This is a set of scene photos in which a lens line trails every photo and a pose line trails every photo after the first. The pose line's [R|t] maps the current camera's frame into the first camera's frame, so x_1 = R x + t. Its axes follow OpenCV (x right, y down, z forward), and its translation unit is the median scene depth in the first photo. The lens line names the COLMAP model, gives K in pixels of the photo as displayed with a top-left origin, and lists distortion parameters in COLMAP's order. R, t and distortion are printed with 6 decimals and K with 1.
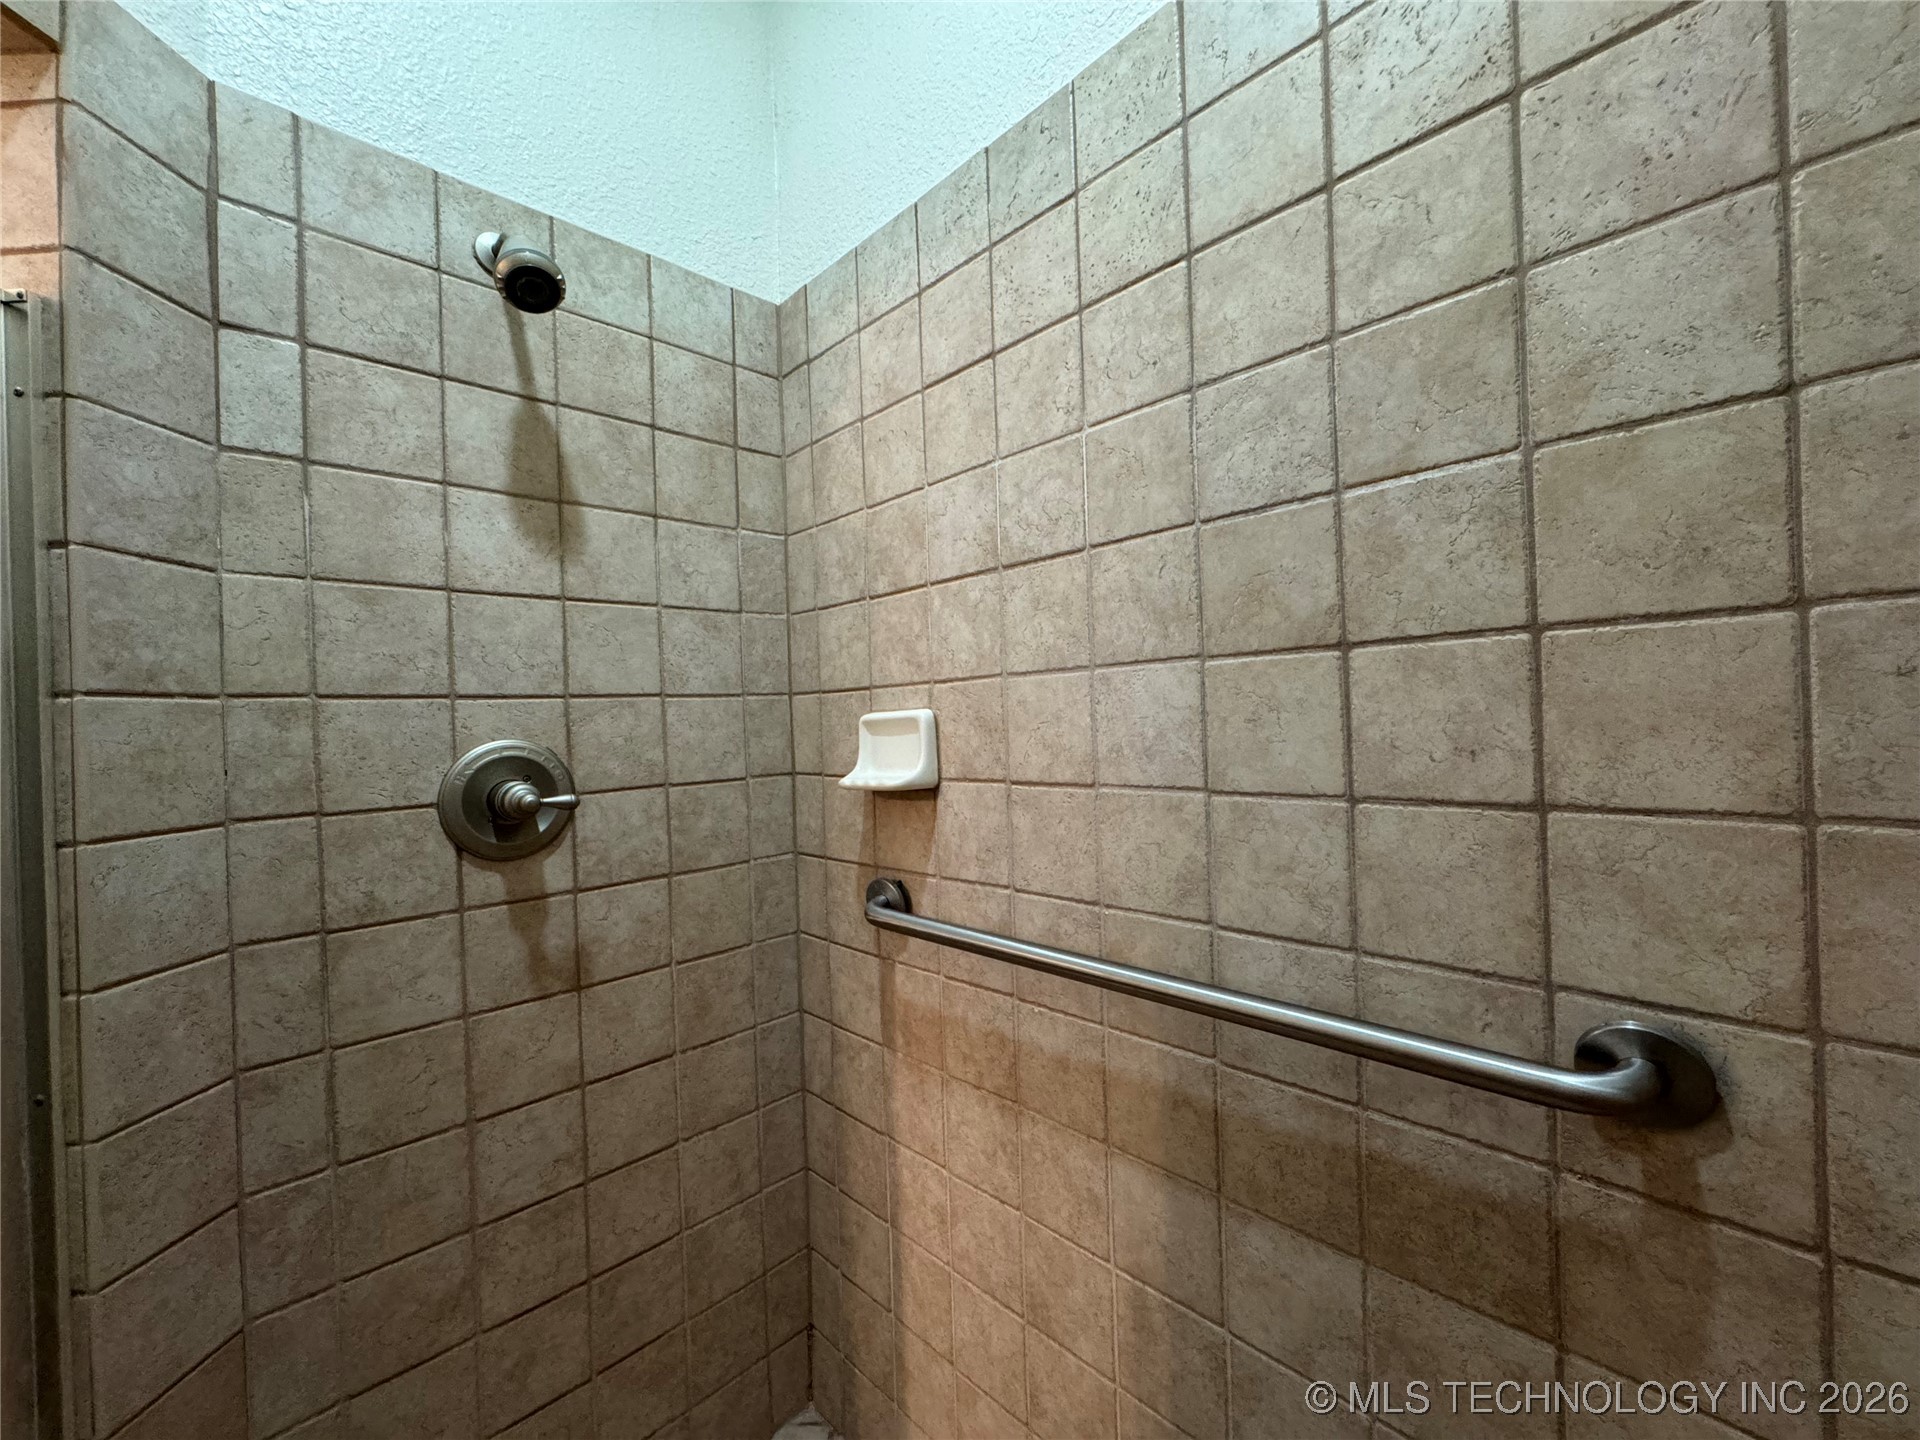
lens RADIAL K [[770.0, 0, 960.7], [0, 770.0, 723.7], [0, 0, 1]] dist [-0.003448, 0.000279]
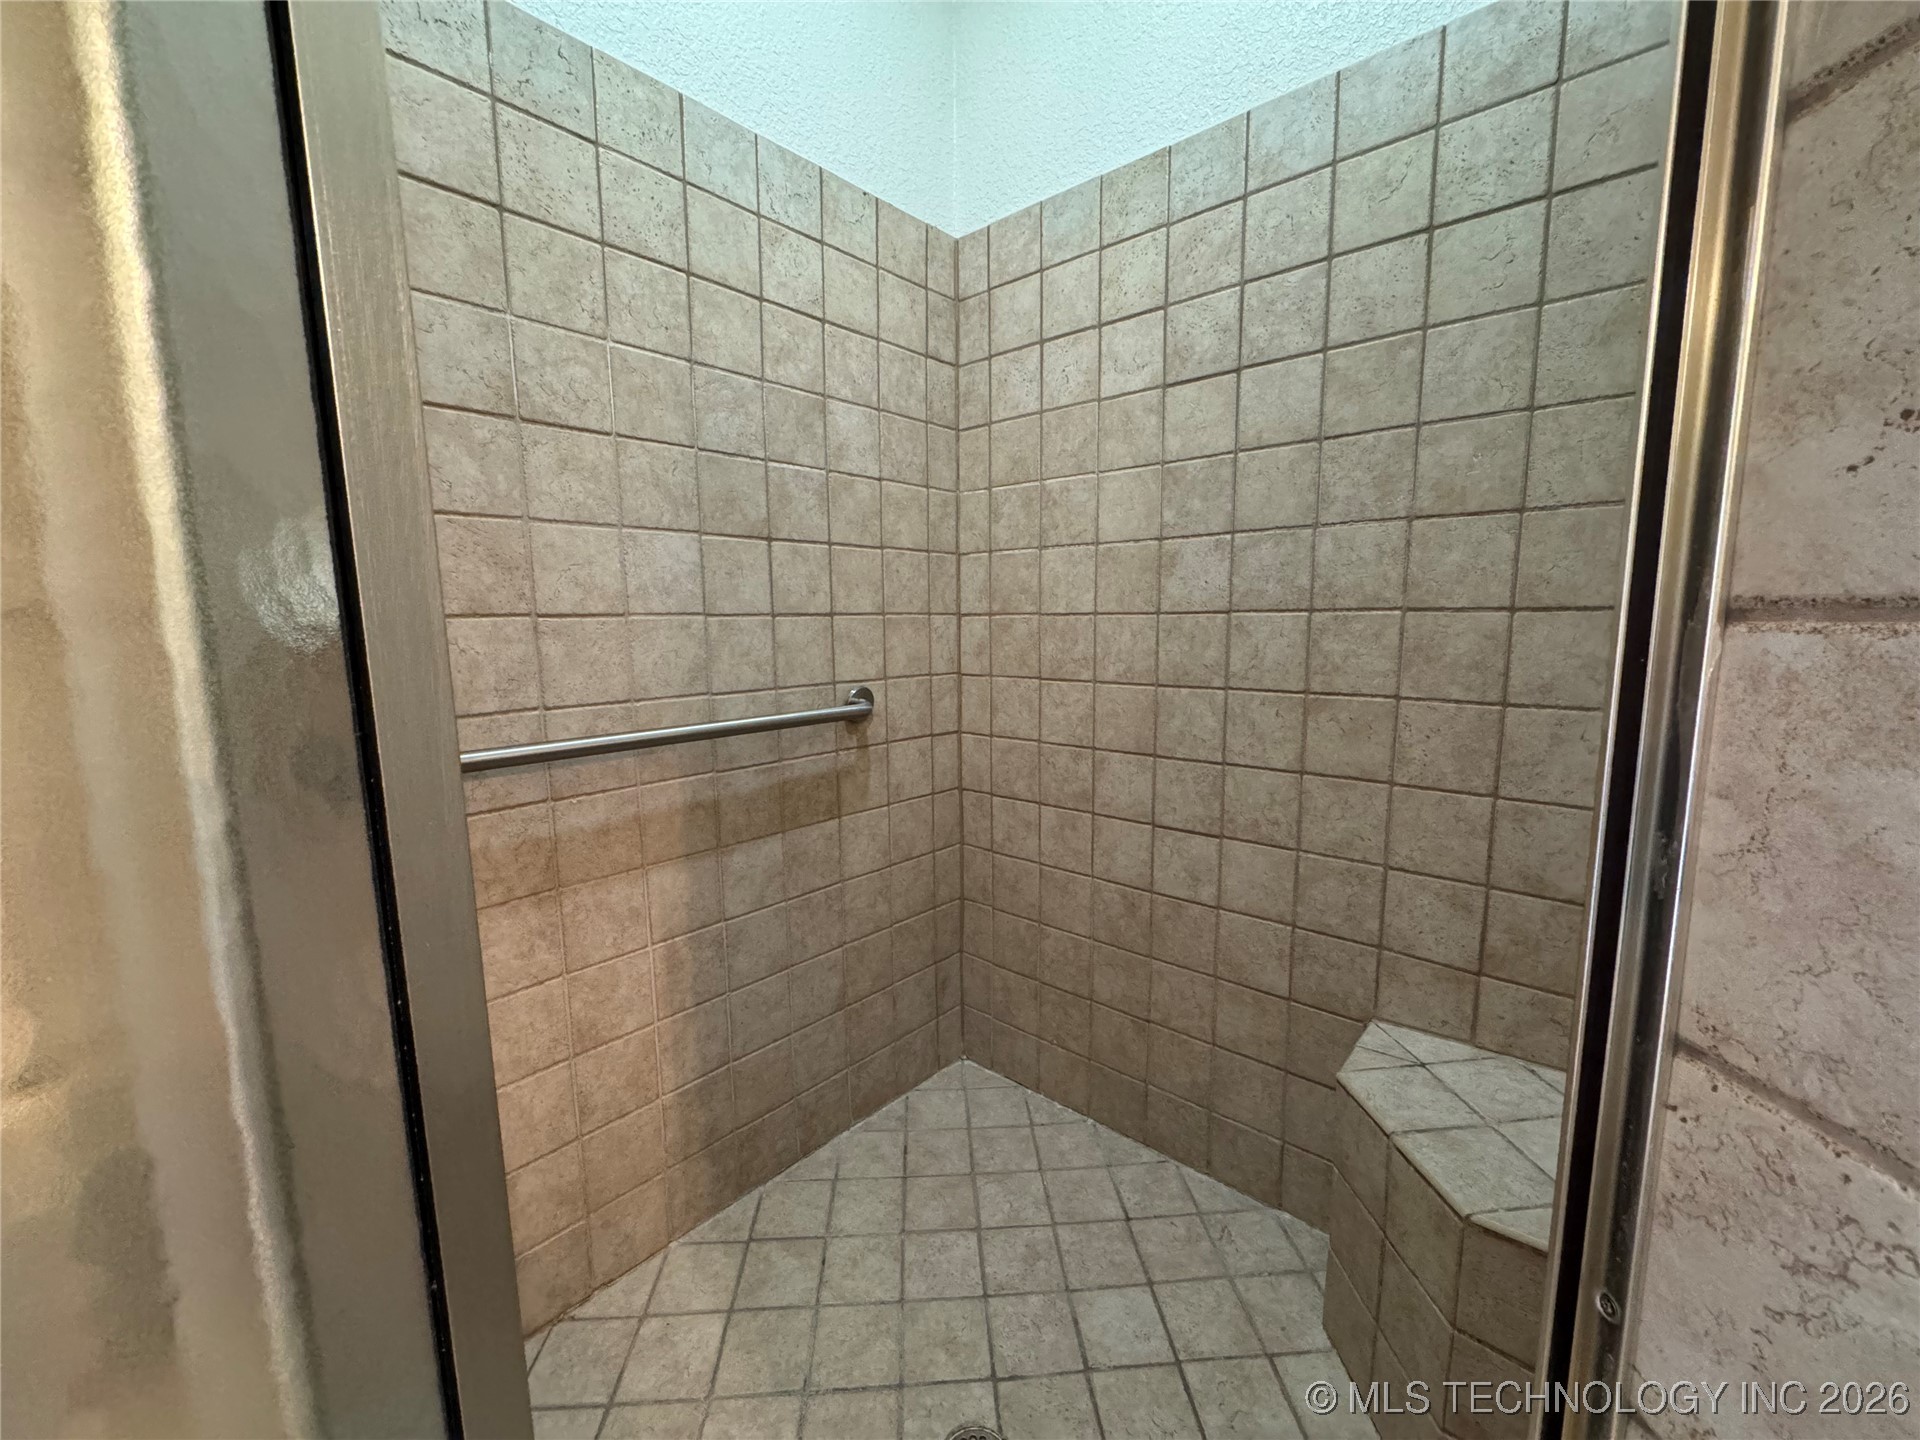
lens RADIAL K [[770.0, 0, 961.5], [0, 770.0, 717.8], [0, 0, 1]] dist [-0.003448, 0.000279]
pose [[-0.081895, -0.100434, 0.991568, -1.399347], [0.010197, 0.994773, 0.101600, 0.145232], [-0.996589, 0.018432, -0.080443, 0.578418]]
